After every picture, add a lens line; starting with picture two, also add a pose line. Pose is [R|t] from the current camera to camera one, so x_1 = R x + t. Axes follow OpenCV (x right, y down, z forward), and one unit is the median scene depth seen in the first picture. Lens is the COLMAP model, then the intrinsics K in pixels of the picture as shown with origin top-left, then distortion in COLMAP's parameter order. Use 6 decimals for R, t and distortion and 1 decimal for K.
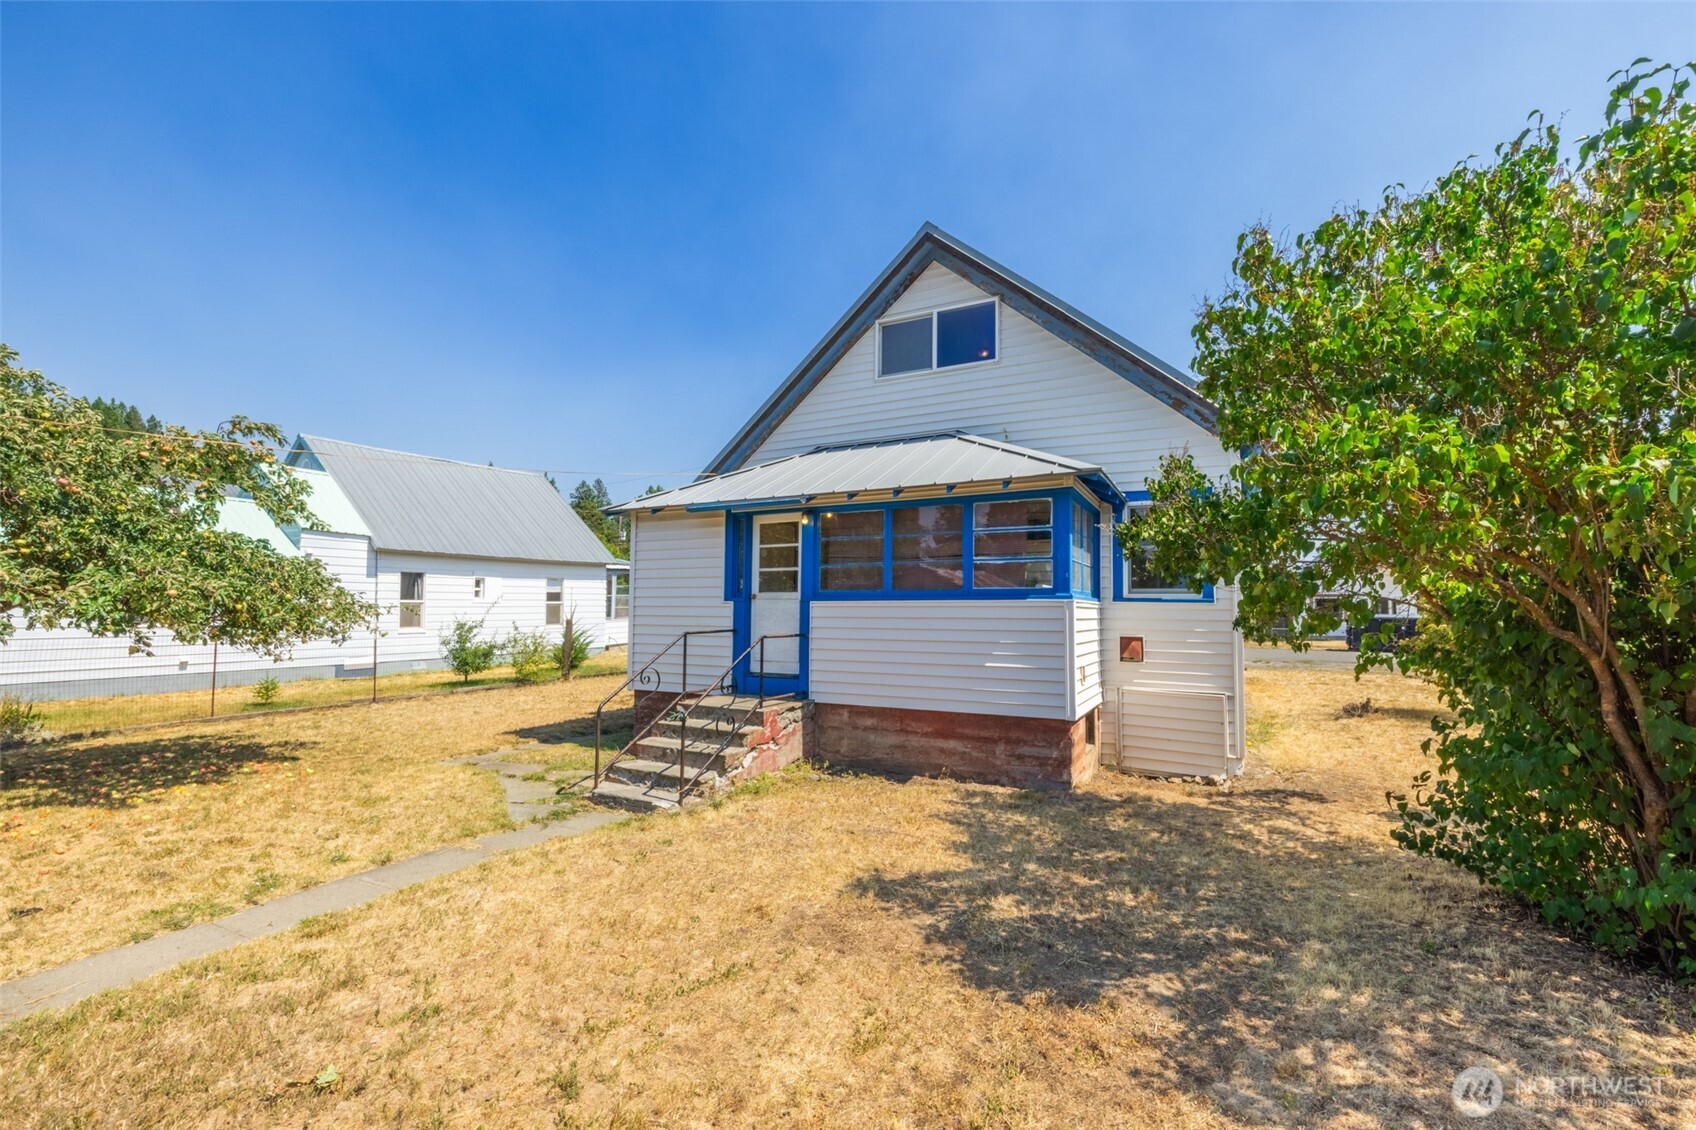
lens RADIAL K [[731.4, 0, 853.6], [0, 731.4, 573.2], [0, 0, 1]] dist [0.003313, 0.000312]
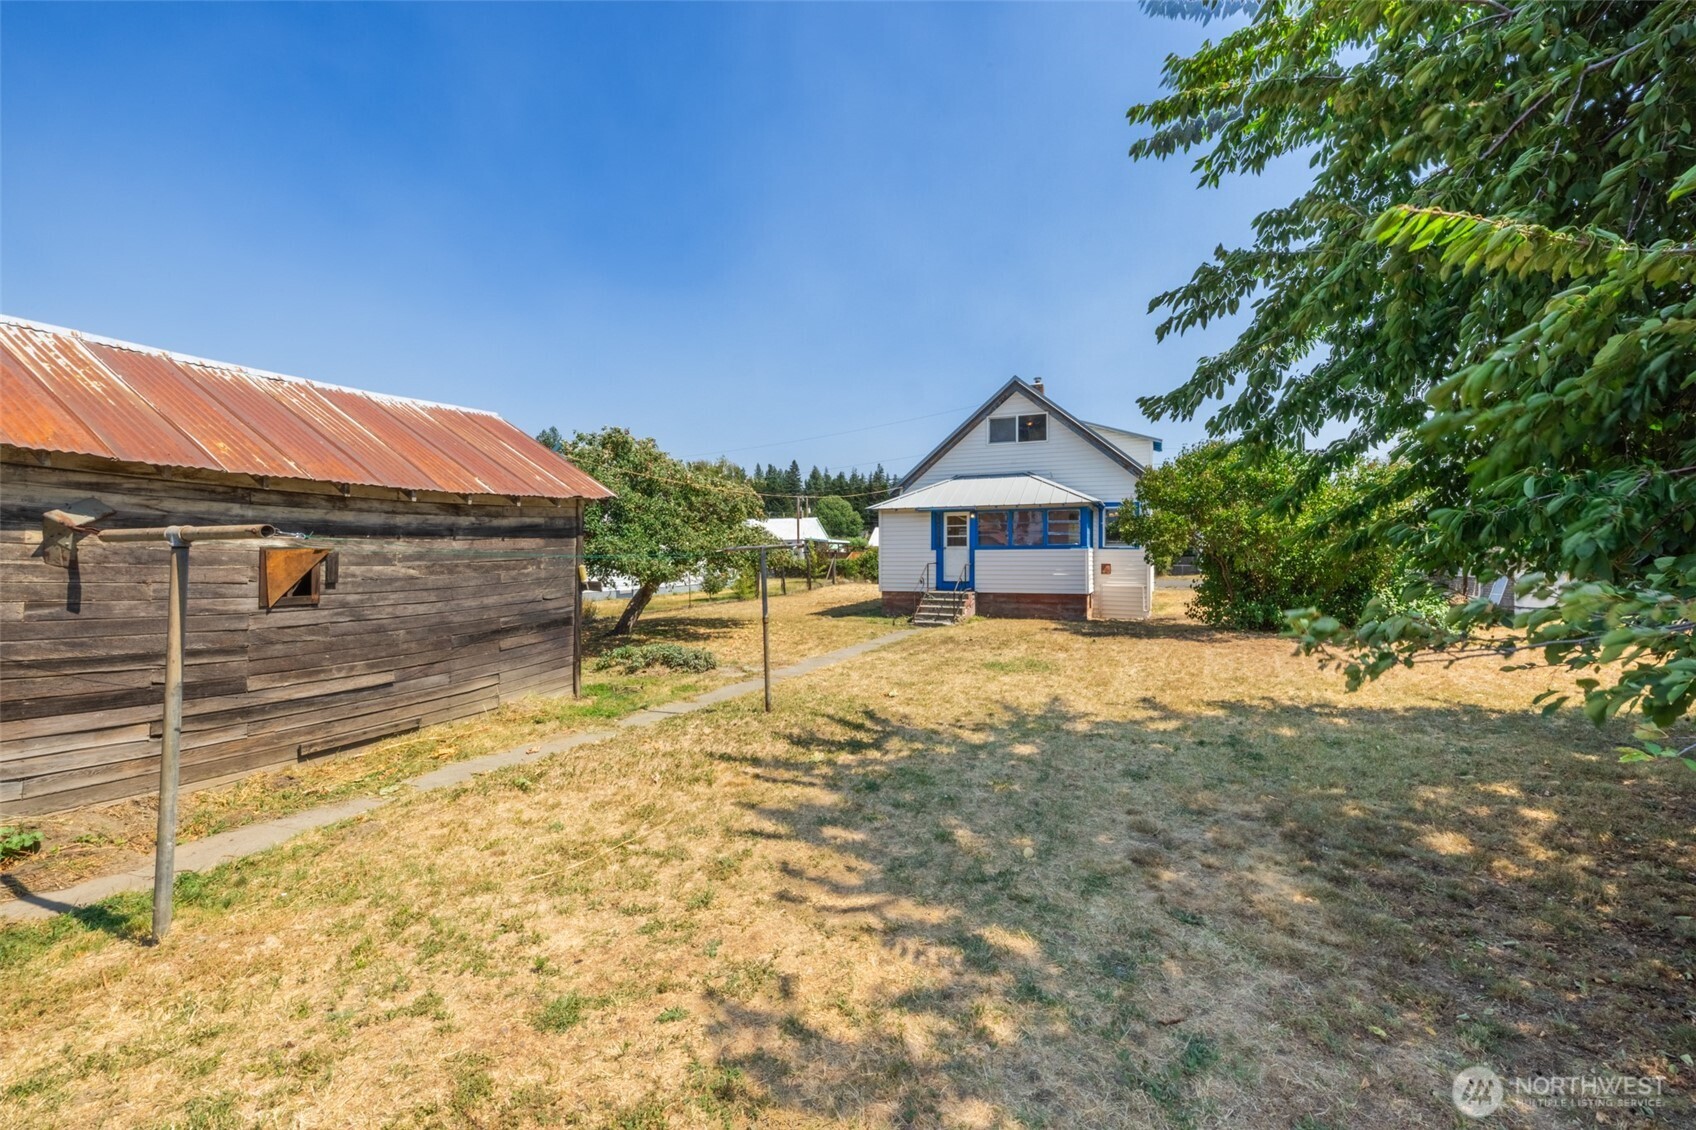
lens RADIAL K [[731.4, 0, 850.2], [0, 731.4, 559.5], [0, 0, 1]] dist [0.003313, 0.000312]
pose [[0.996662, -0.009799, 0.081044, -0.630534], [0.005135, 0.998329, 0.057551, -0.067175], [-0.081473, -0.056942, 0.995048, -1.279594]]
